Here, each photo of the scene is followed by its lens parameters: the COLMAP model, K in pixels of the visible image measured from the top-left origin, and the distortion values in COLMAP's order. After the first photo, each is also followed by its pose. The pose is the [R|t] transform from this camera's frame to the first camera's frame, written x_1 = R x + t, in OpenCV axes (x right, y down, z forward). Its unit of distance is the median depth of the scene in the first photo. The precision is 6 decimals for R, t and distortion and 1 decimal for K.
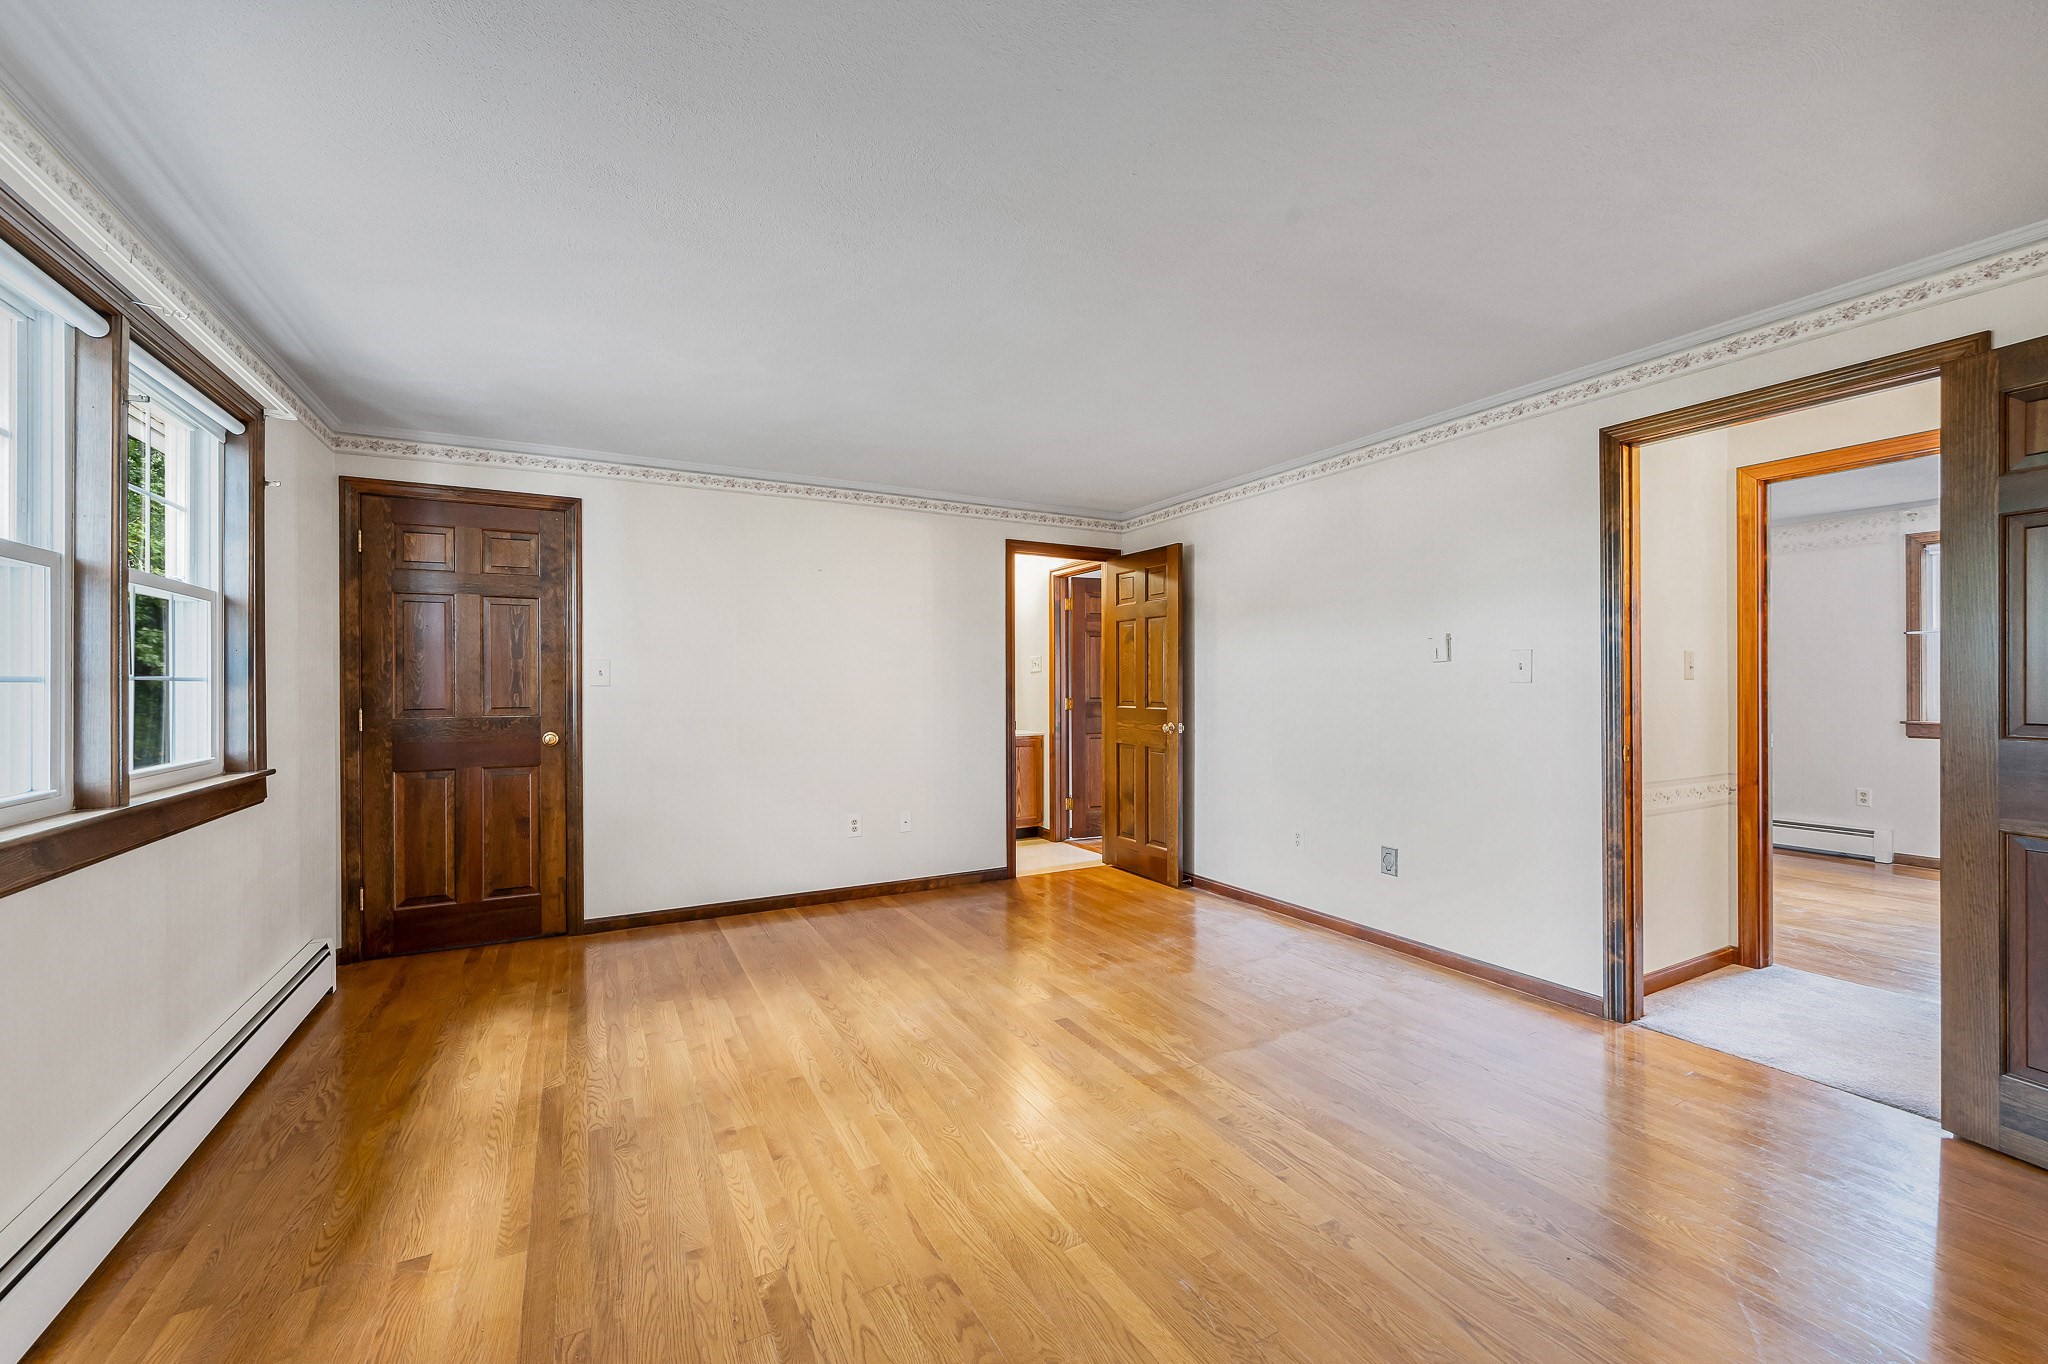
lens RADIAL K [[837.9, 0, 1054.8], [0, 837.9, 679.2], [0, 0, 1]] dist [0.000793, 0.000112]
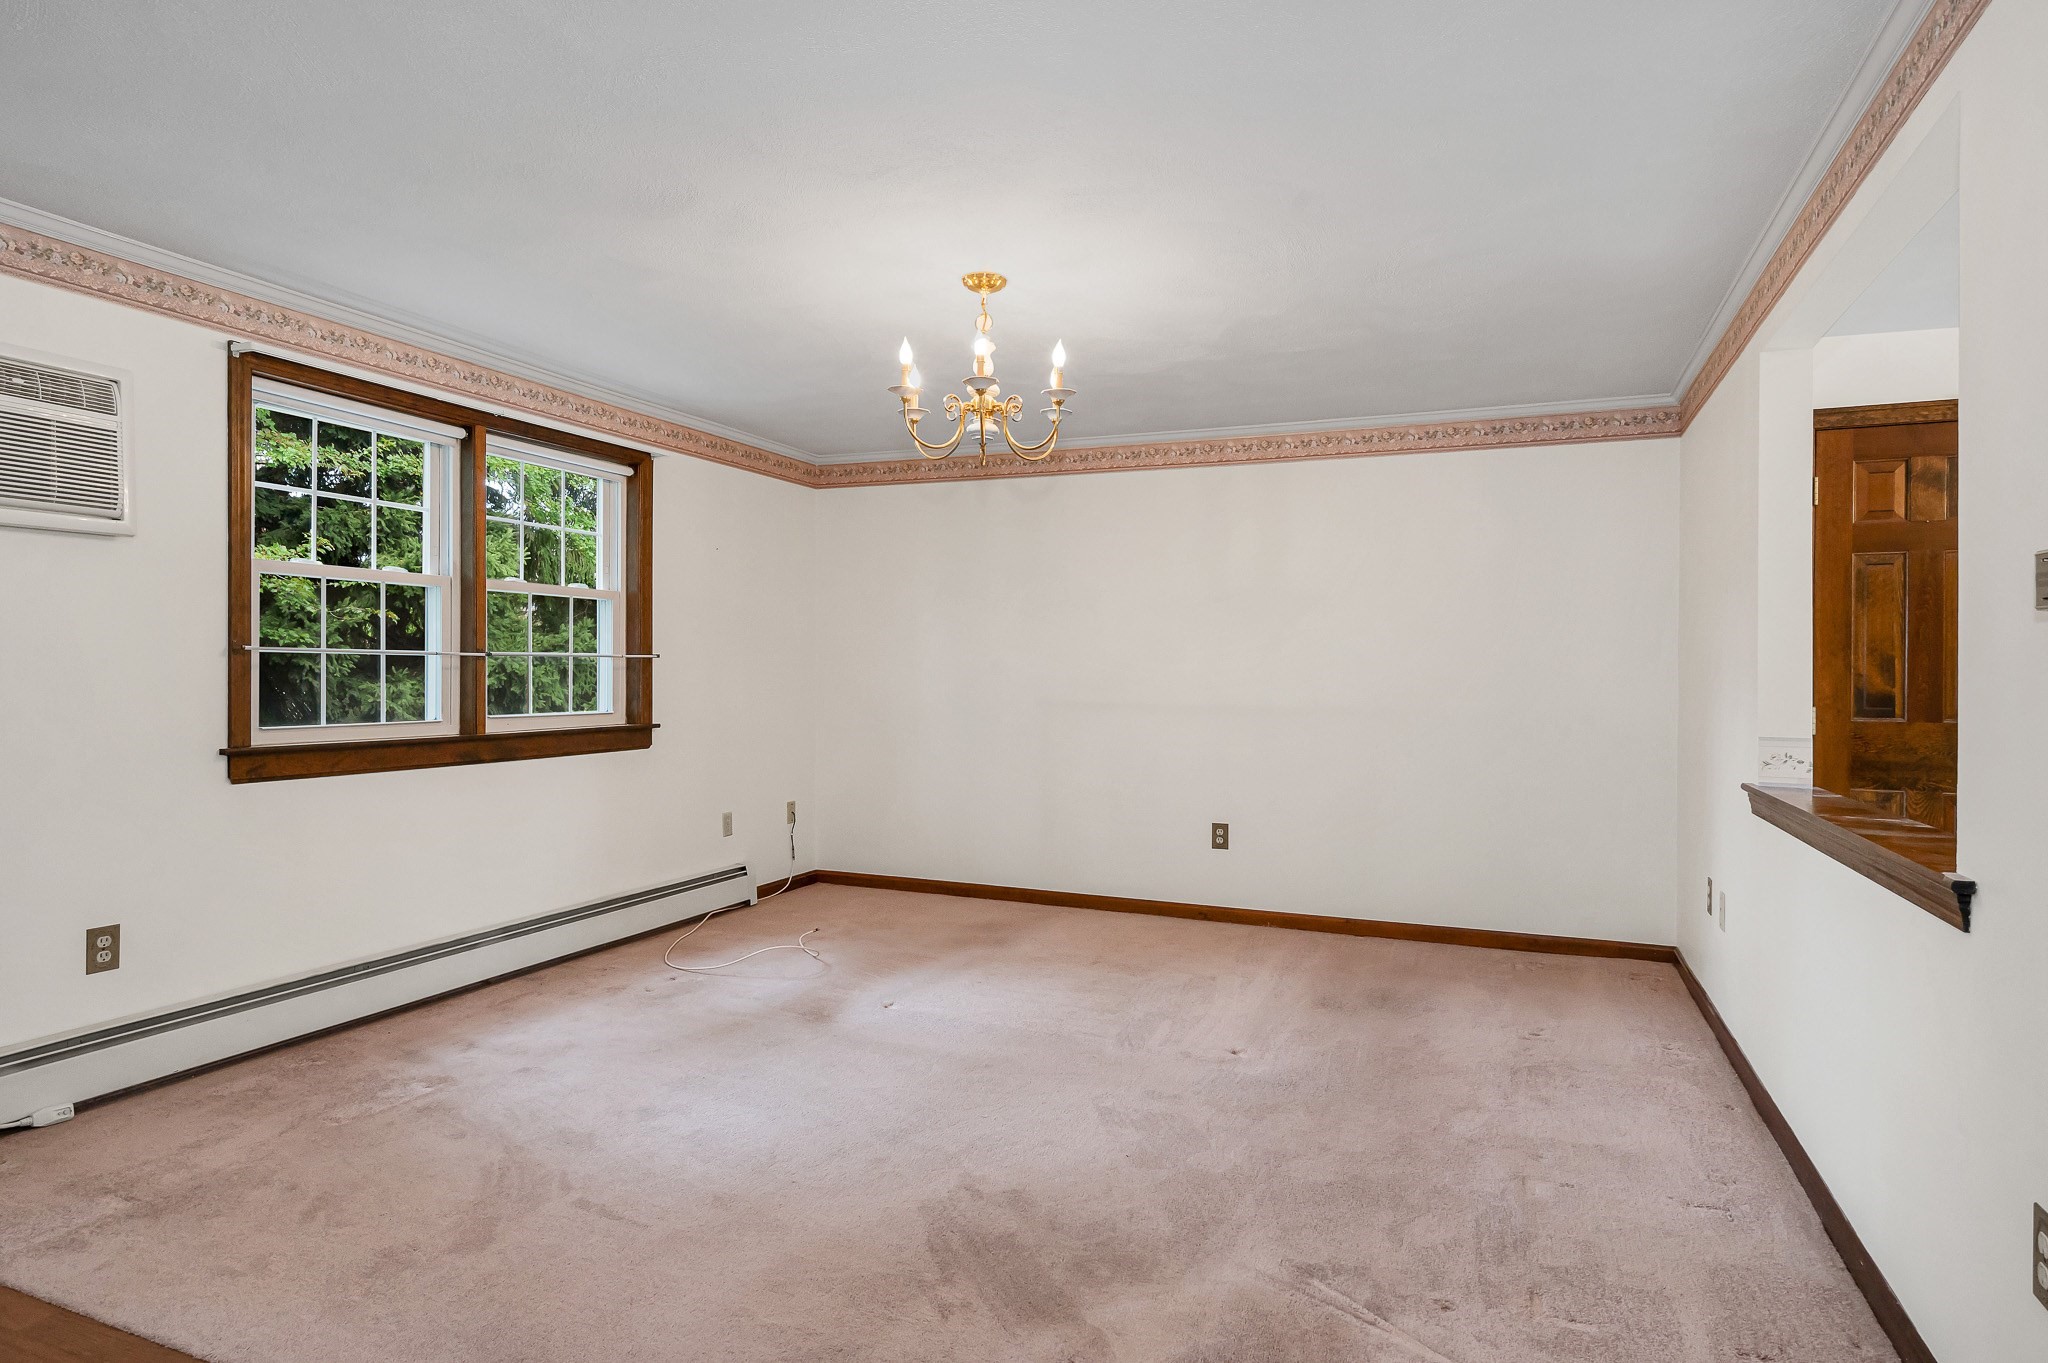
lens RADIAL K [[1136.9, 0, 1027.7], [0, 1136.9, 675.9], [0, 0, 1]] dist [-0.002733, 0.000974]
pose [[0.620355, 0.025283, -0.783914, 0.627287], [-0.013652, 0.999677, 0.021437, -0.010187], [0.784203, -0.002596, 0.620499, 0.245204]]
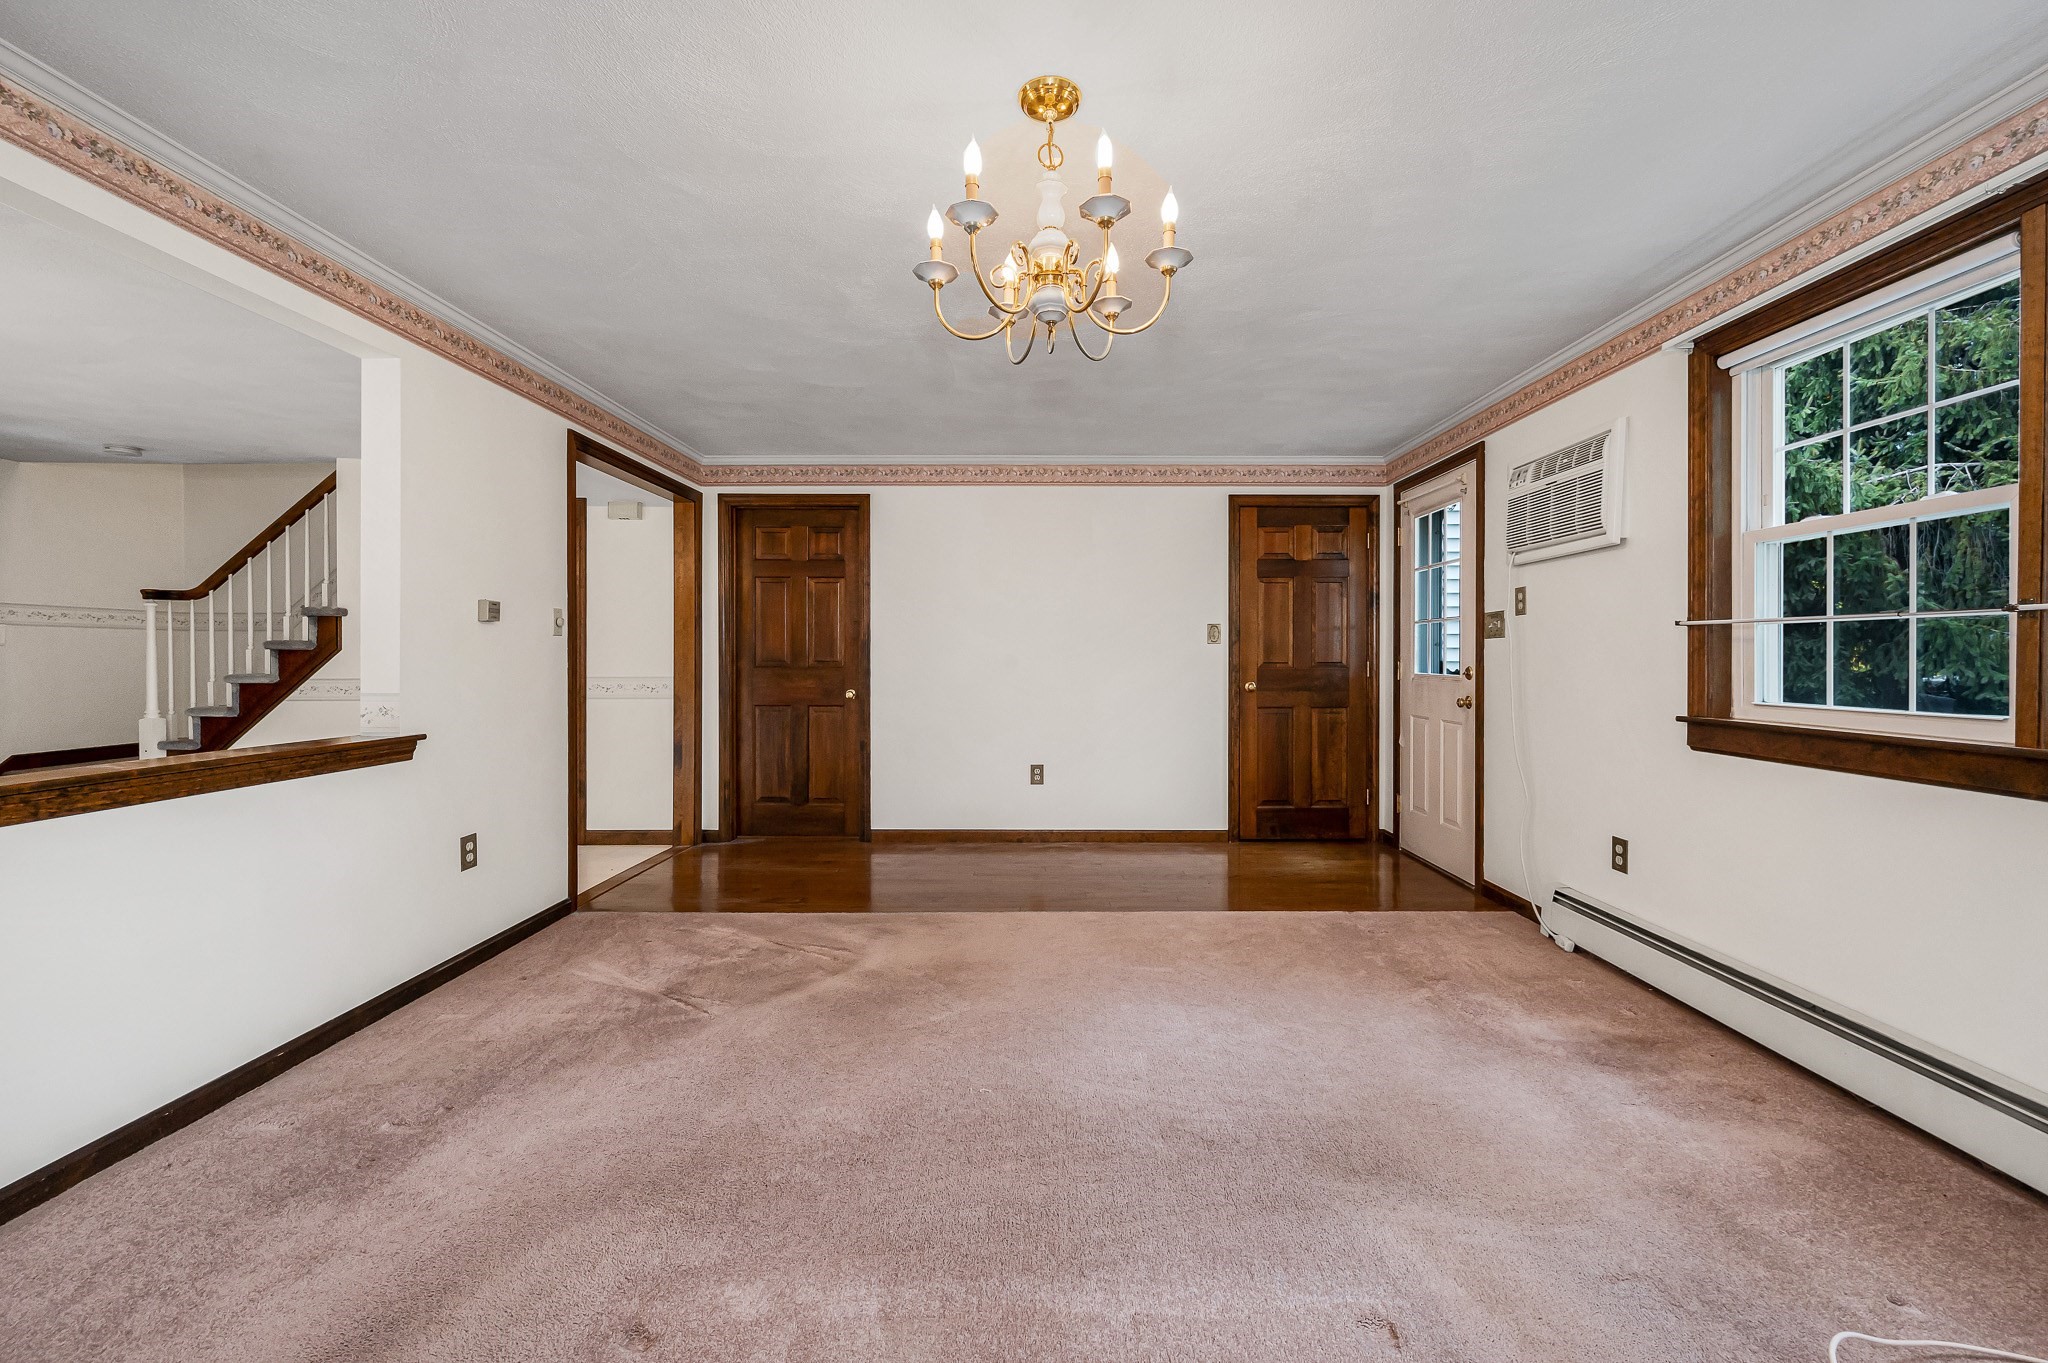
lens RADIAL K [[819.3, 0, 1042.1], [0, 819.3, 665.1], [0, 0, 1]] dist [-0.001730, -0.000155]
pose [[-0.878019, 0.013989, 0.478422, -0.298053], [0.013983, 0.999896, -0.003576, 0.024928], [-0.478422, 0.003550, -0.878123, 1.172922]]
